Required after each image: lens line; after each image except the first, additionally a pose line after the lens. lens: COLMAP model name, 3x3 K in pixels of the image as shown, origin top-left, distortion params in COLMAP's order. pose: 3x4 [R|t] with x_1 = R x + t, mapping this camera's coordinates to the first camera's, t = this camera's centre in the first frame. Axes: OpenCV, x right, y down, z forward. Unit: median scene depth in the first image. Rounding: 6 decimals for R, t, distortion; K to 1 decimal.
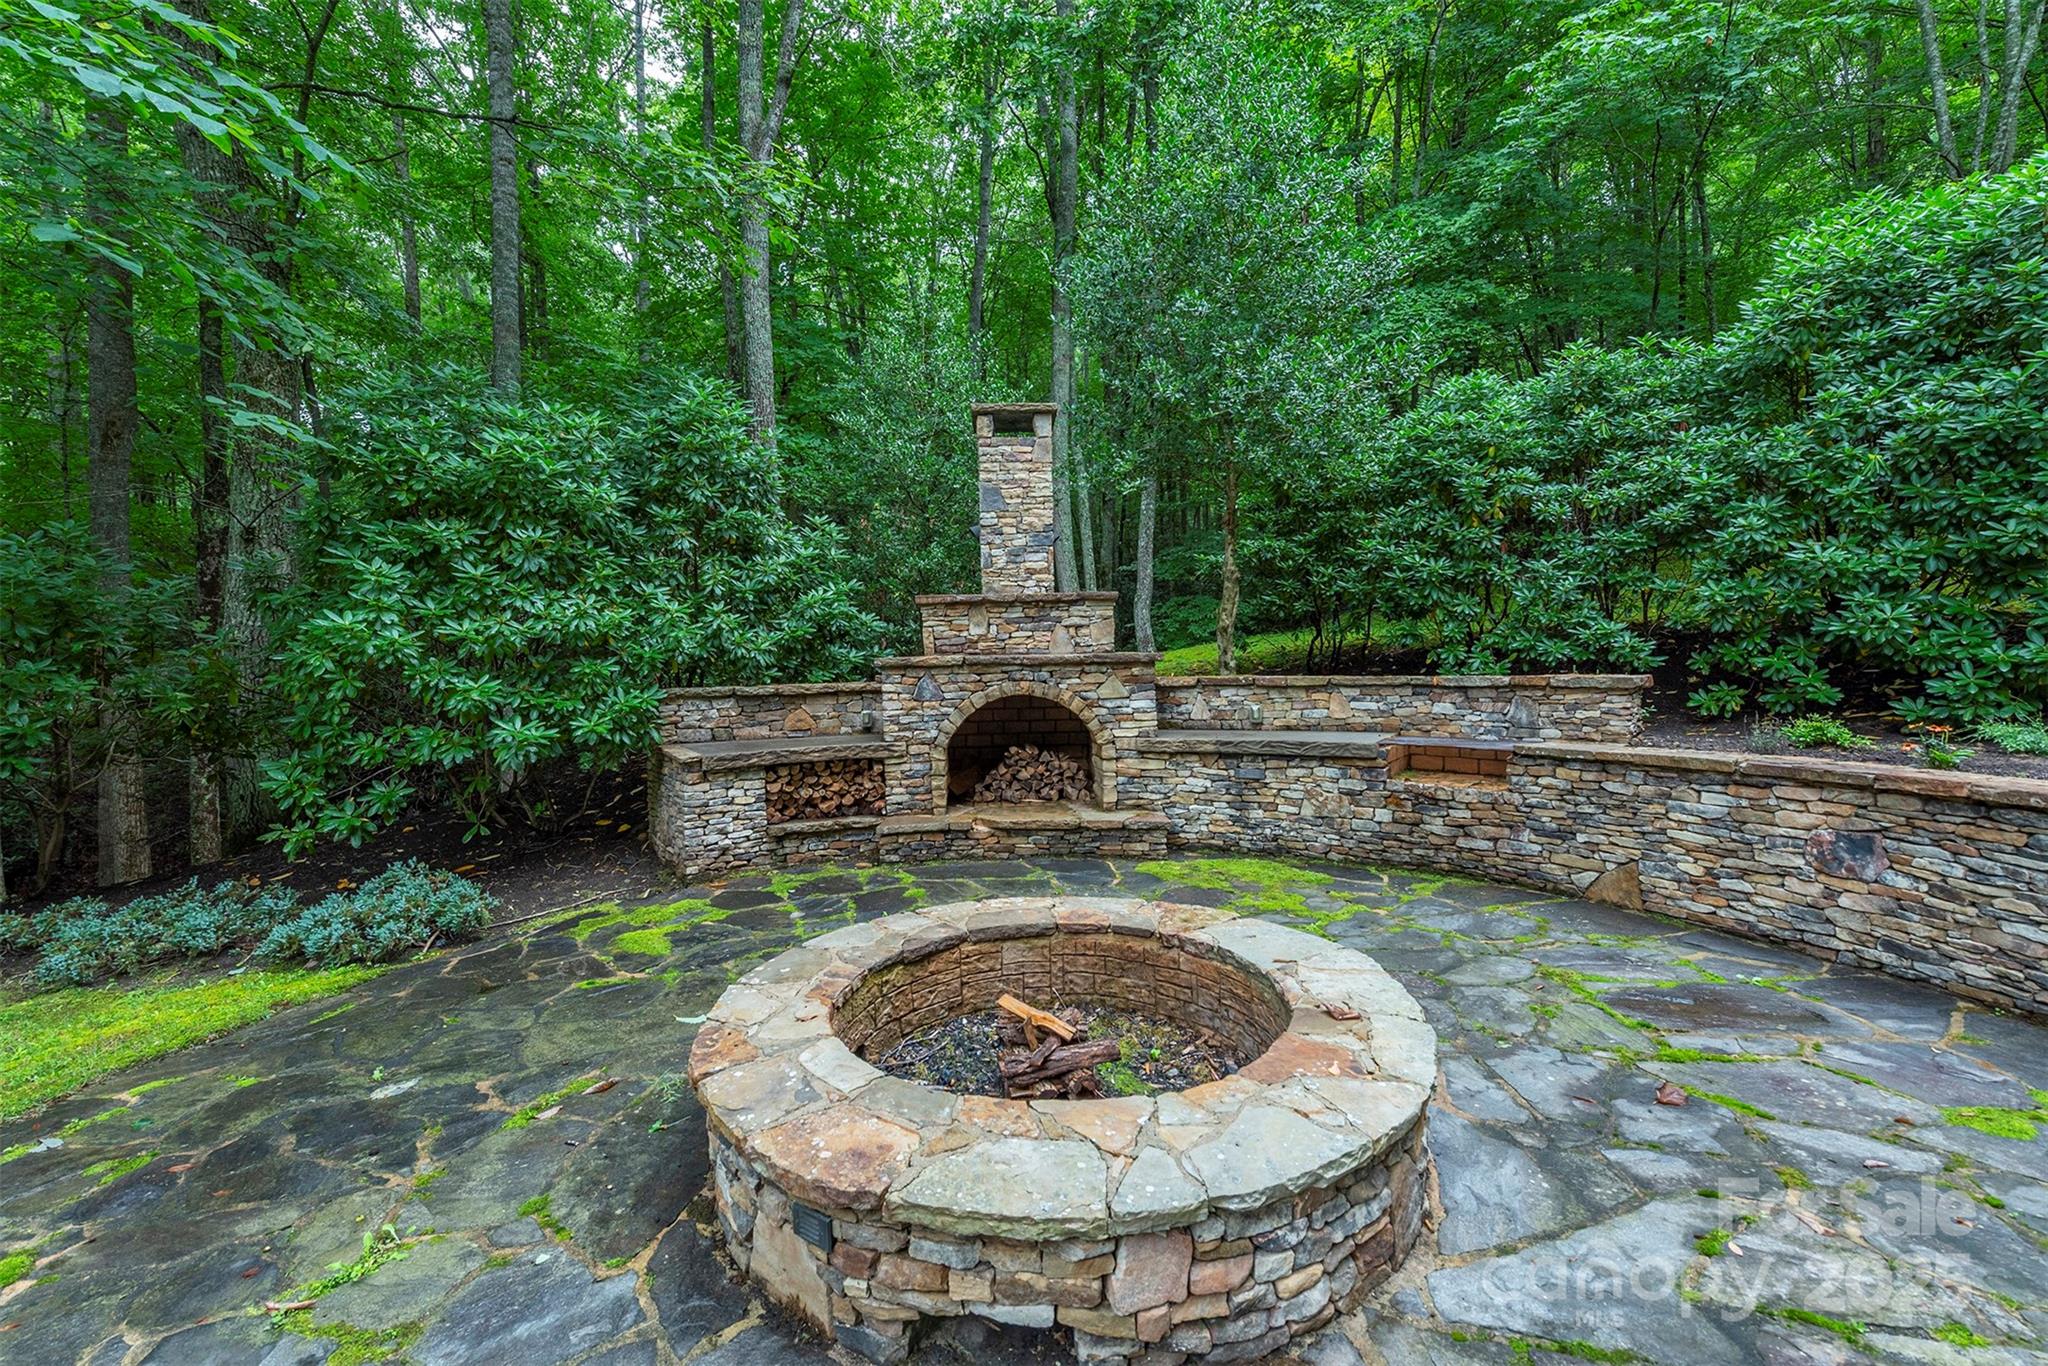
lens RADIAL K [[851.9, 0, 1024.6], [0, 851.9, 670.5], [0, 0, 1]] dist [0.004619, 0.000111]
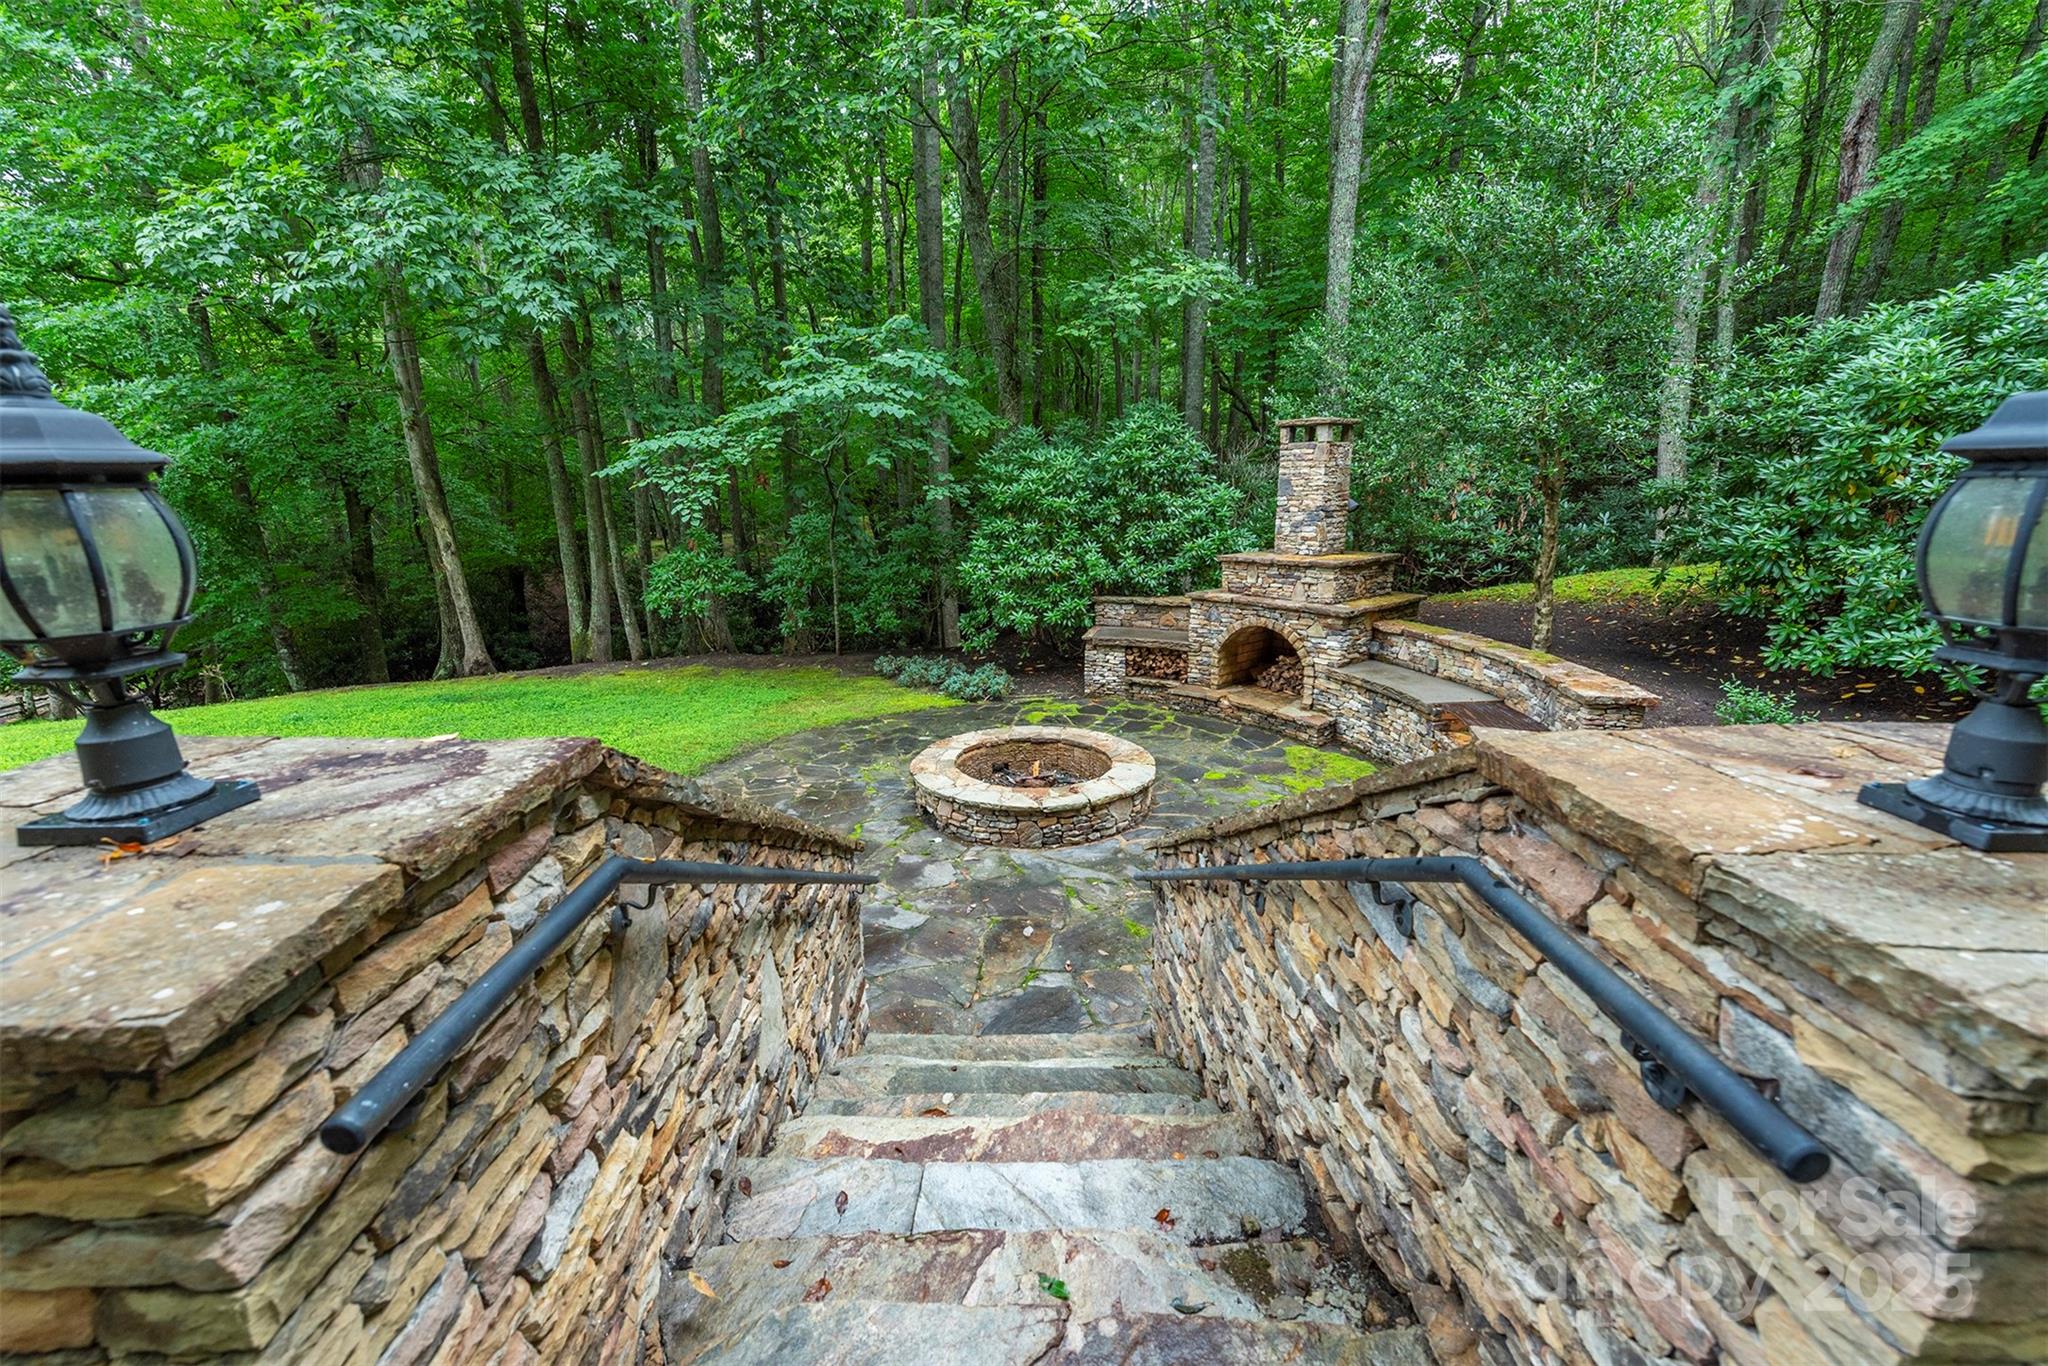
lens RADIAL K [[851.9, 0, 1024.6], [0, 851.9, 687.9], [0, 0, 1]] dist [0.004619, 0.000111]
pose [[0.613556, 0.201723, -0.763451, 0.958262], [-0.007131, 0.968196, 0.250091, -0.252900], [0.789619, -0.148001, 0.595481, -0.299822]]
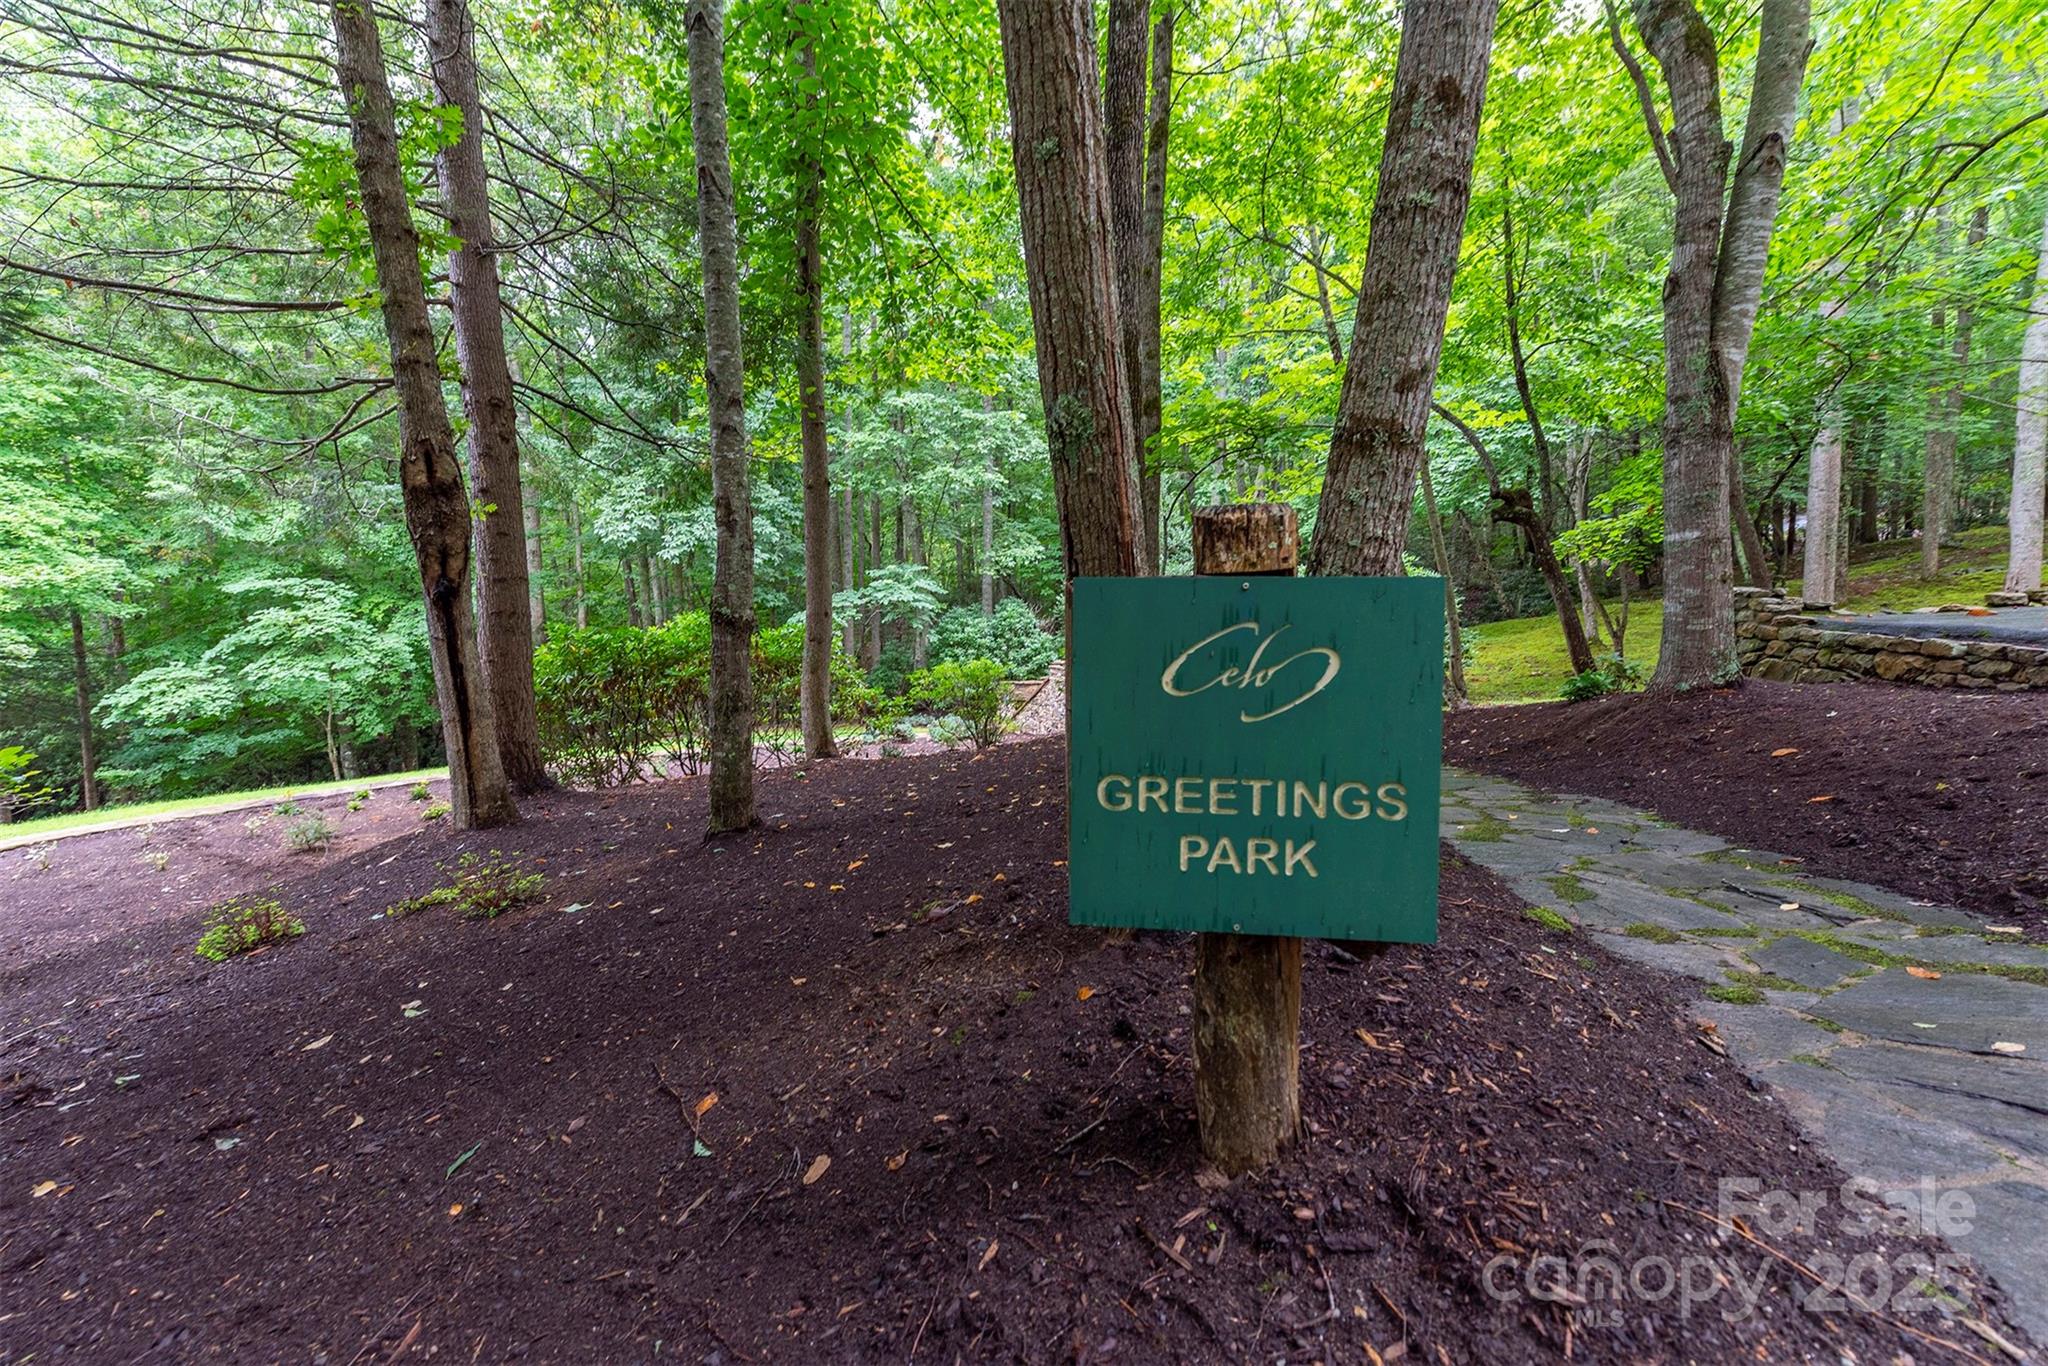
lens RADIAL K [[851.9, 0, 1022.7], [0, 851.9, 685.2], [0, 0, 1]] dist [0.004619, 0.000111]
pose [[0.850894, 0.049899, -0.522963, 1.931306], [-0.012671, 0.997139, 0.074526, -0.280788], [0.525185, -0.056788, 0.849091, -2.602632]]
